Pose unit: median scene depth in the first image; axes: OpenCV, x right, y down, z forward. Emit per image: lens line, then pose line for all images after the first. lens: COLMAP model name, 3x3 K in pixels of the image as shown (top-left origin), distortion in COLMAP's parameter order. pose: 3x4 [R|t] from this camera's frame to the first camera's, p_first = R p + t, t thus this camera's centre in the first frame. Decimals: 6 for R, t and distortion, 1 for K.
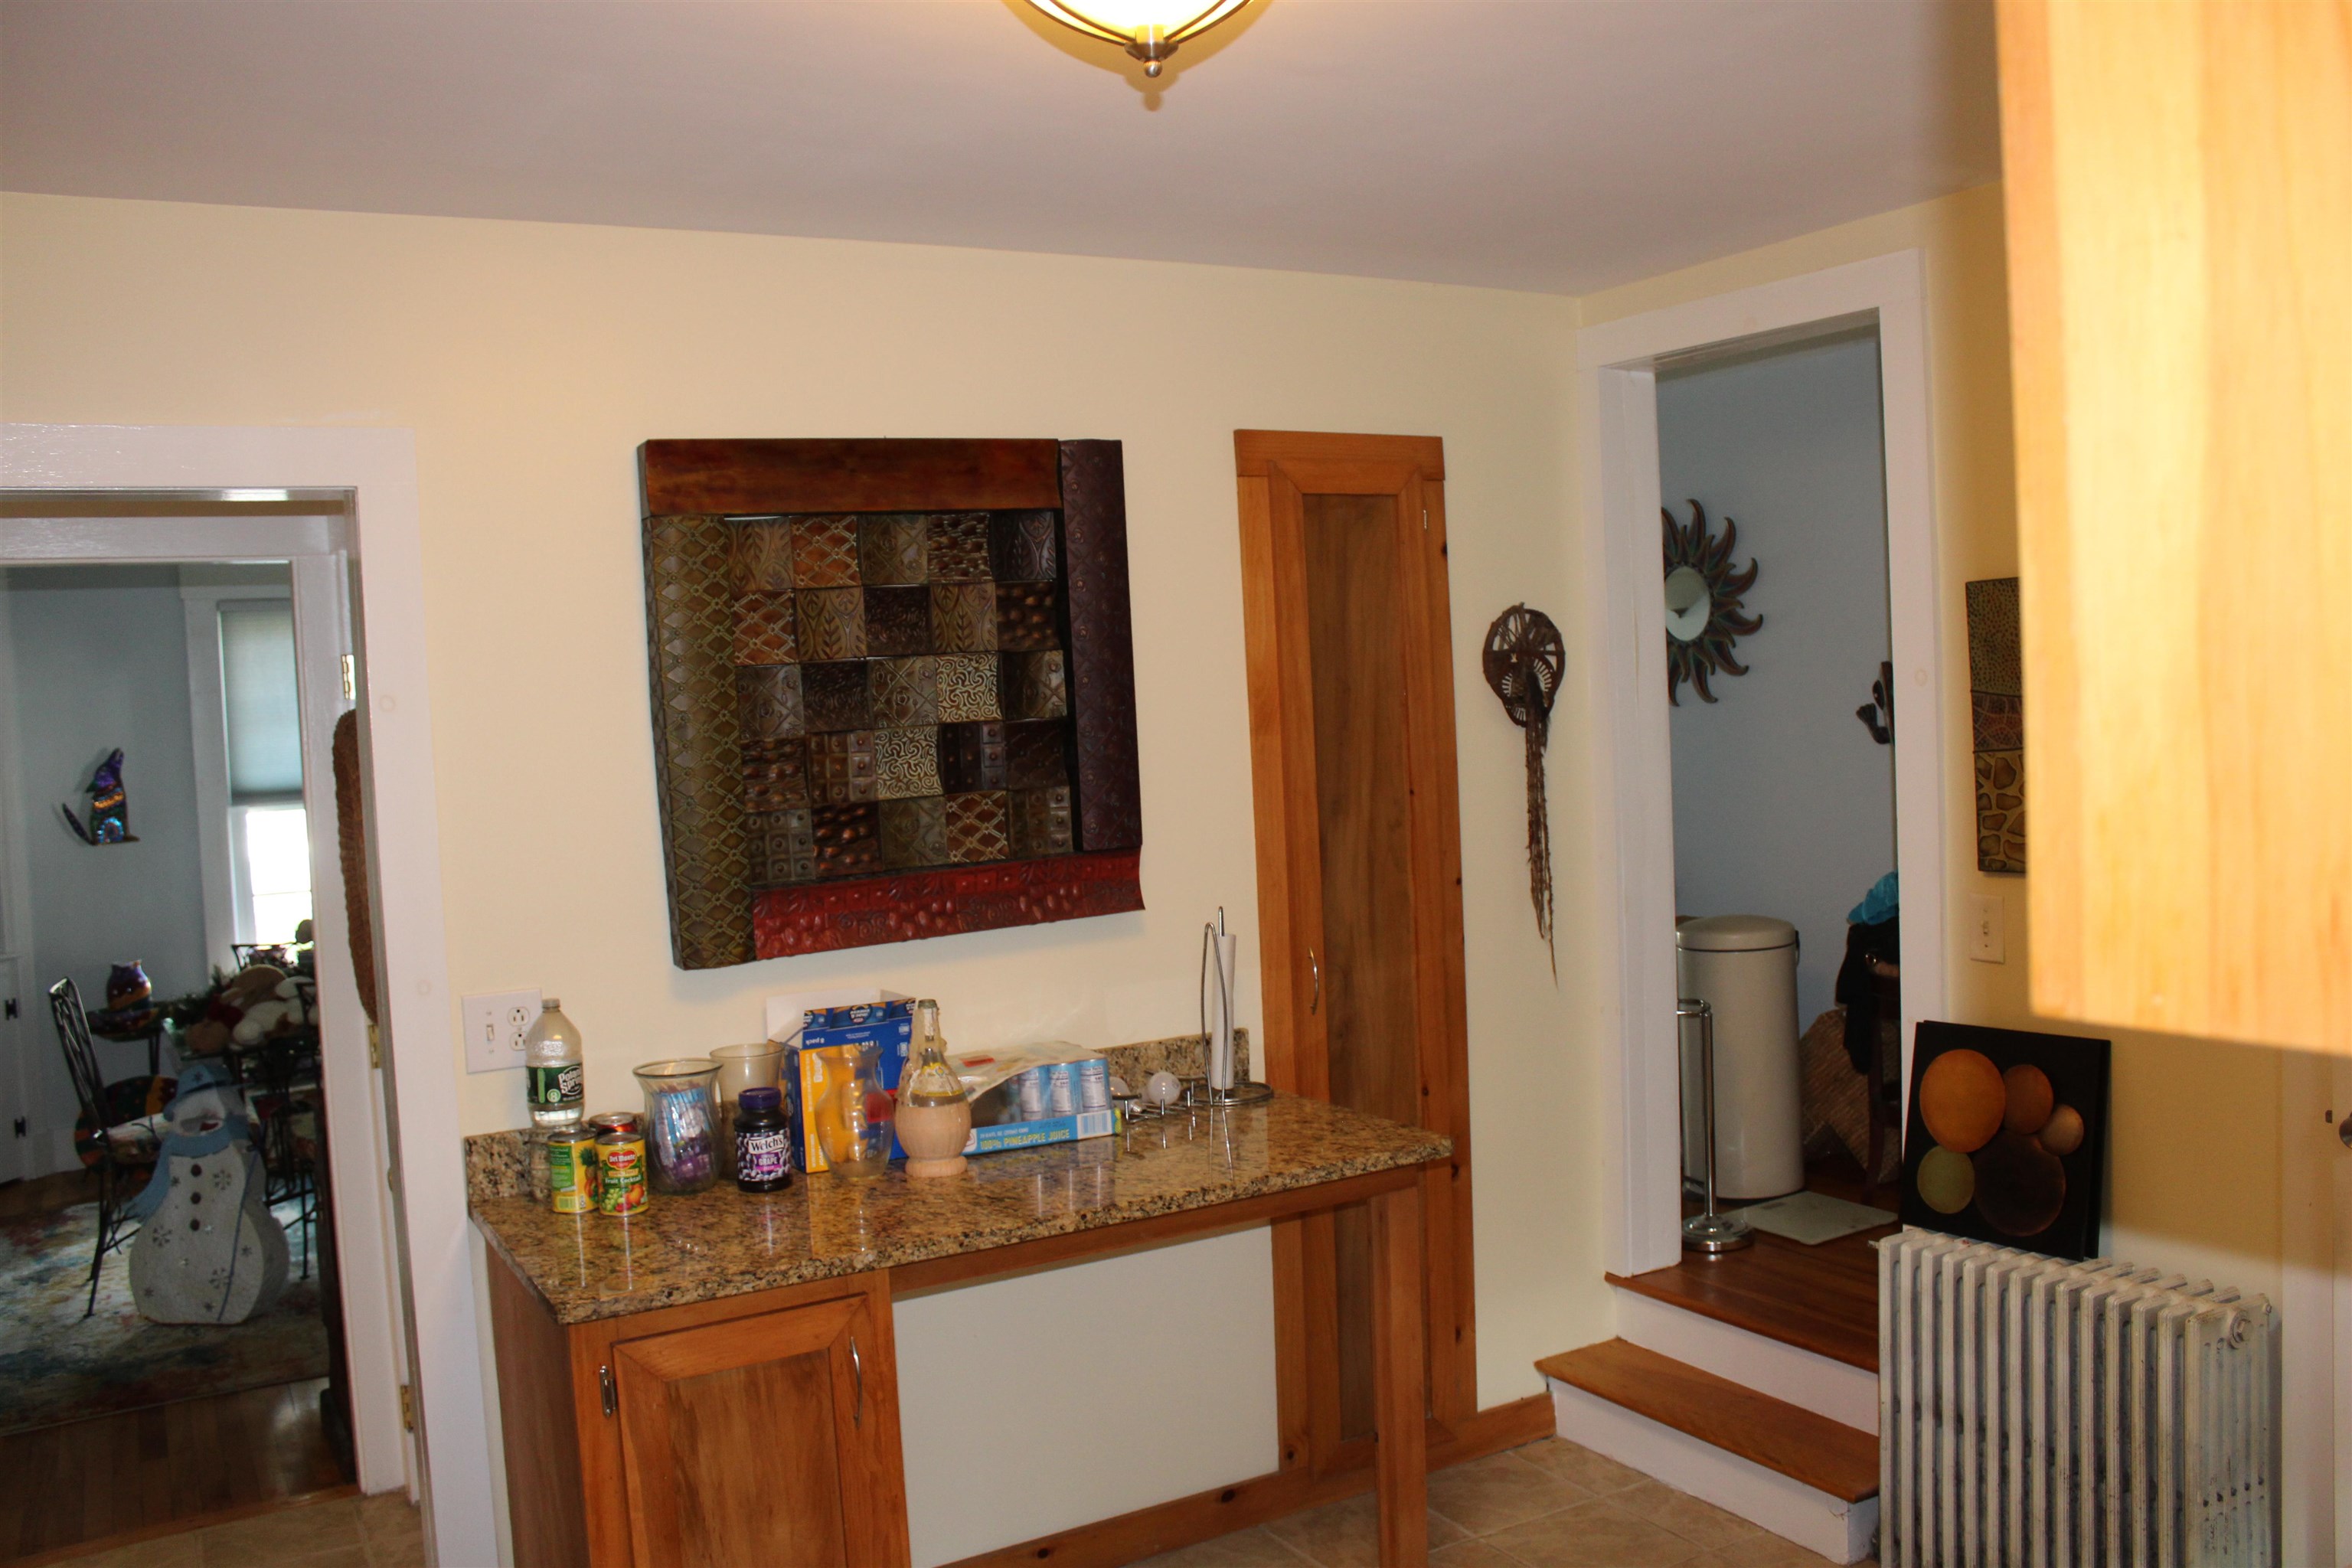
lens RADIAL K [[1987.2, 0, 1177.8], [0, 1987.2, 783.0], [0, 0, 1]] dist [-0.167454, 0.146838]
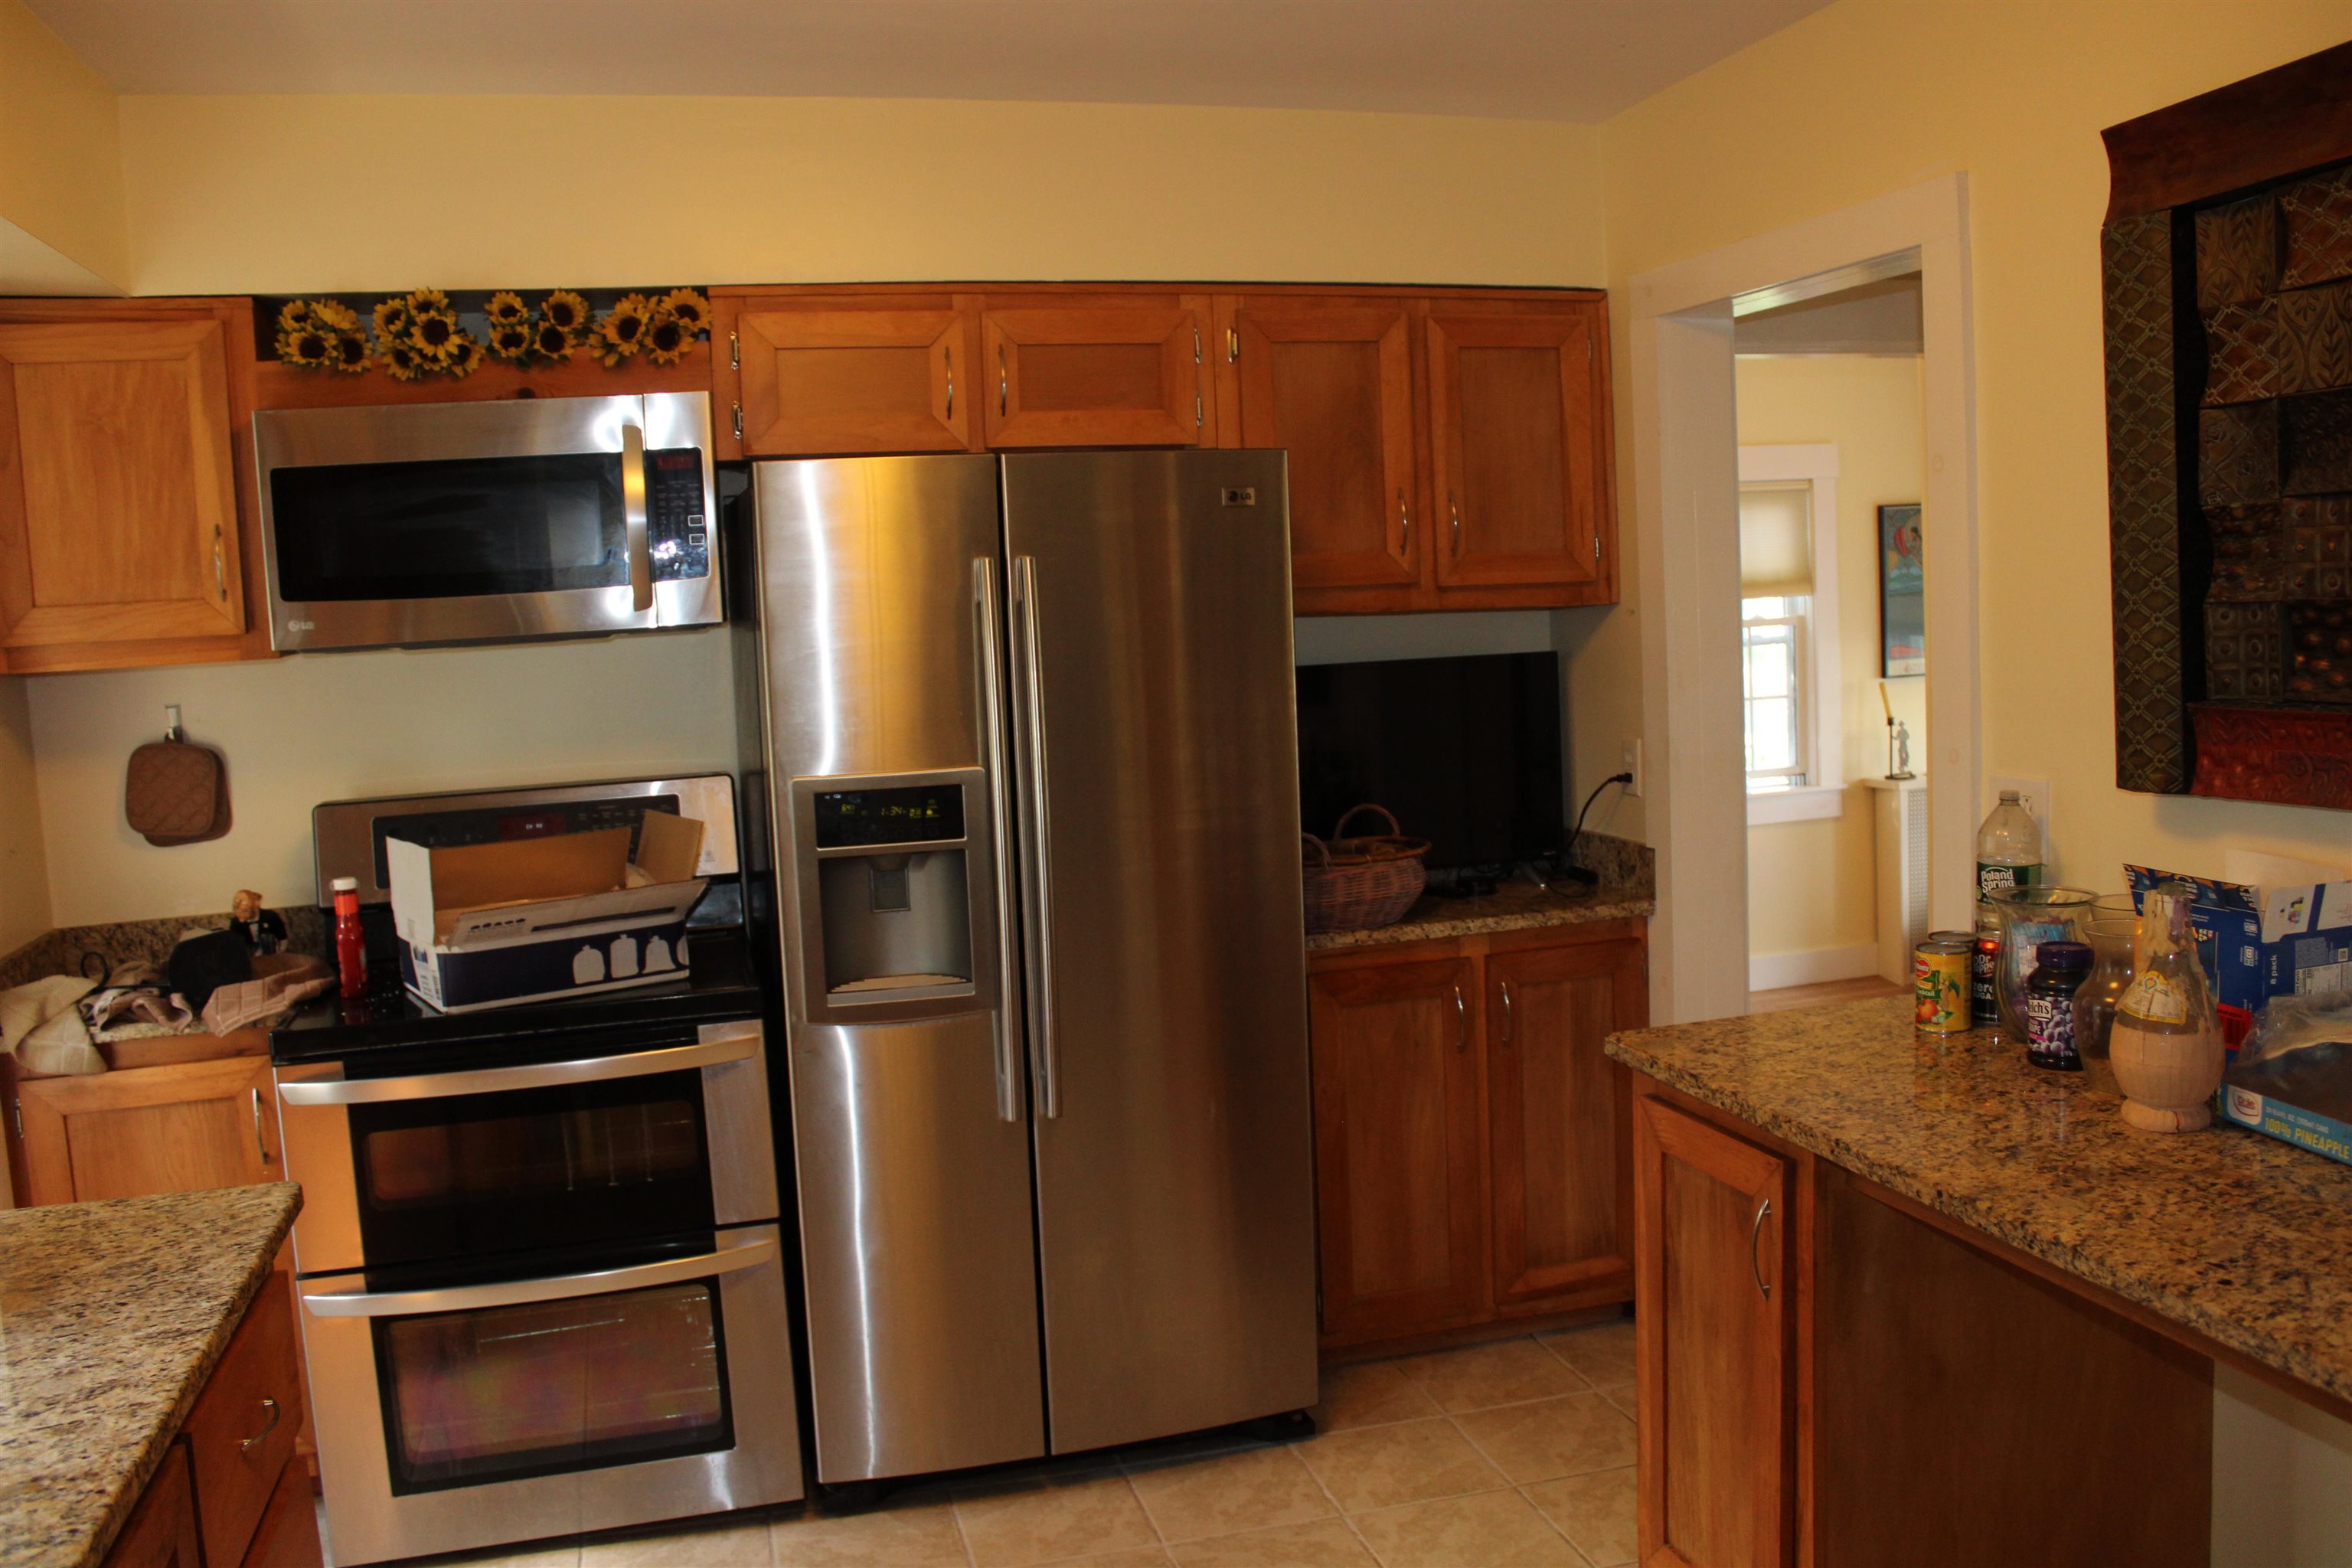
lens RADIAL K [[1987.2, 0, 1151.9], [0, 1987.2, 796.2], [0, 0, 1]] dist [-0.167454, 0.146838]
pose [[-0.277497, 0.164377, -0.946560, 0.598500], [0.020782, 0.986051, 0.165142, -0.040763], [0.960502, 0.026155, -0.277042, 0.809294]]
